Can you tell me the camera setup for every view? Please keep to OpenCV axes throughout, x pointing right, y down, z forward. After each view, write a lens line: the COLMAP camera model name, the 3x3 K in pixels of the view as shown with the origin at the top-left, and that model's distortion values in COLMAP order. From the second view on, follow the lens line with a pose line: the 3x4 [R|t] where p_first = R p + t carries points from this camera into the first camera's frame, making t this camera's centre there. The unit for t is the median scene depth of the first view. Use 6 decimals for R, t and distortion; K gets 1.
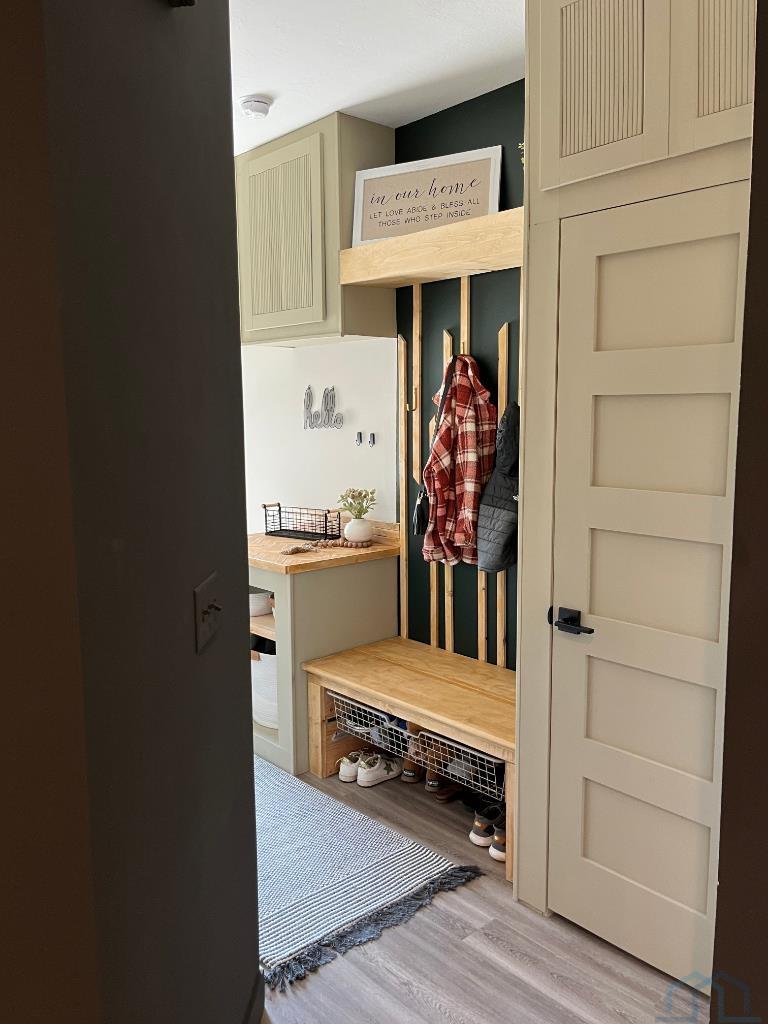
lens RADIAL K [[802.4, 0, 384.0], [0, 802.4, 512.0], [0, 0, 1]] dist [0.076432, -0.098301]
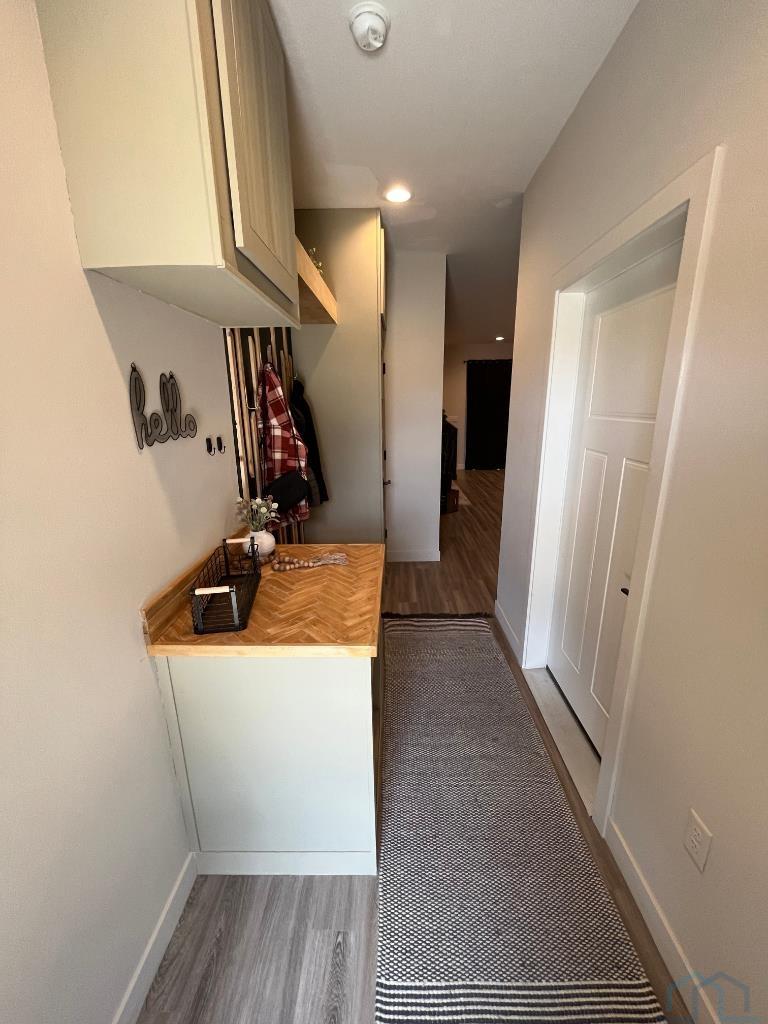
lens RADIAL K [[405.9, 0, 384.0], [0, 405.9, 512.0], [0, 0, 1]] dist [-0.000010, -0.000003]
pose [[-0.730974, -0.161308, 0.663066, -0.406946], [0.104266, 0.933851, 0.342128, -0.143987], [-0.674393, 0.319221, -0.665802, 1.125551]]
